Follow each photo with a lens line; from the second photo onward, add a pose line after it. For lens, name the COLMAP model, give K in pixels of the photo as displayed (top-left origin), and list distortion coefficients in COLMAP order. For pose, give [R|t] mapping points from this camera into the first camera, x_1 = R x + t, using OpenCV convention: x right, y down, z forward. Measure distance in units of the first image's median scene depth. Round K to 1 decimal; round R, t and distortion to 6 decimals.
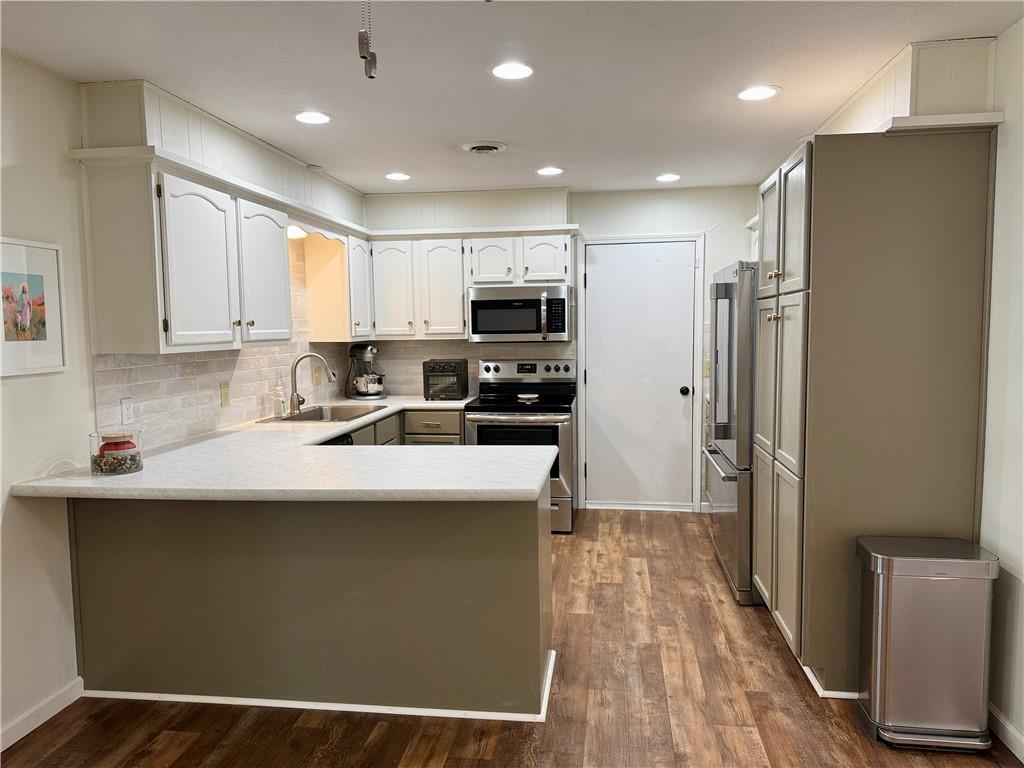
lens RADIAL K [[724.2, 0, 516.3], [0, 724.2, 383.0], [0, 0, 1]] dist [0.052717, -0.054775]
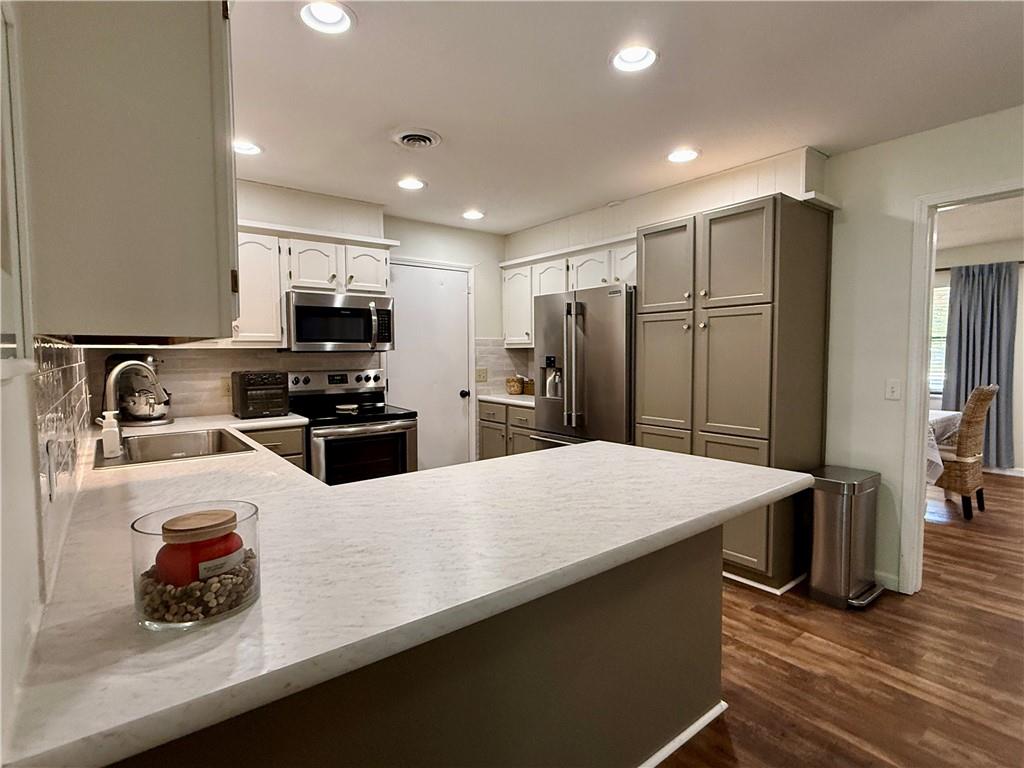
lens RADIAL K [[517.1, 0, 512.8], [0, 517.1, 382.4], [0, 0, 1]] dist [0.000460, 0.000843]
pose [[0.698280, -0.032978, 0.715064, -0.495467], [0.052839, 0.998588, -0.005546, 0.001202], [-0.713872, 0.041656, 0.699037, 0.511778]]
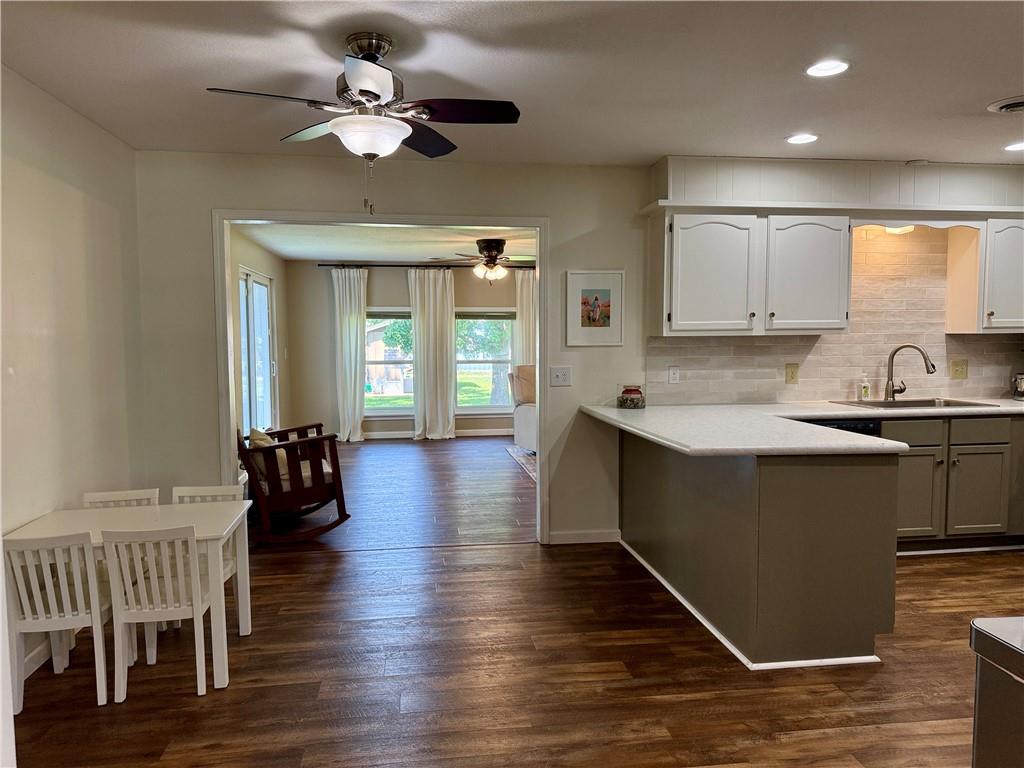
lens RADIAL K [[724.2, 0, 518.8], [0, 724.2, 386.1], [0, 0, 1]] dist [0.052717, -0.054775]
pose [[0.275750, 0.076142, -0.958209, 0.716354], [-0.072319, 0.995676, 0.058307, -0.002417], [0.958505, 0.053219, 0.280064, 0.244634]]
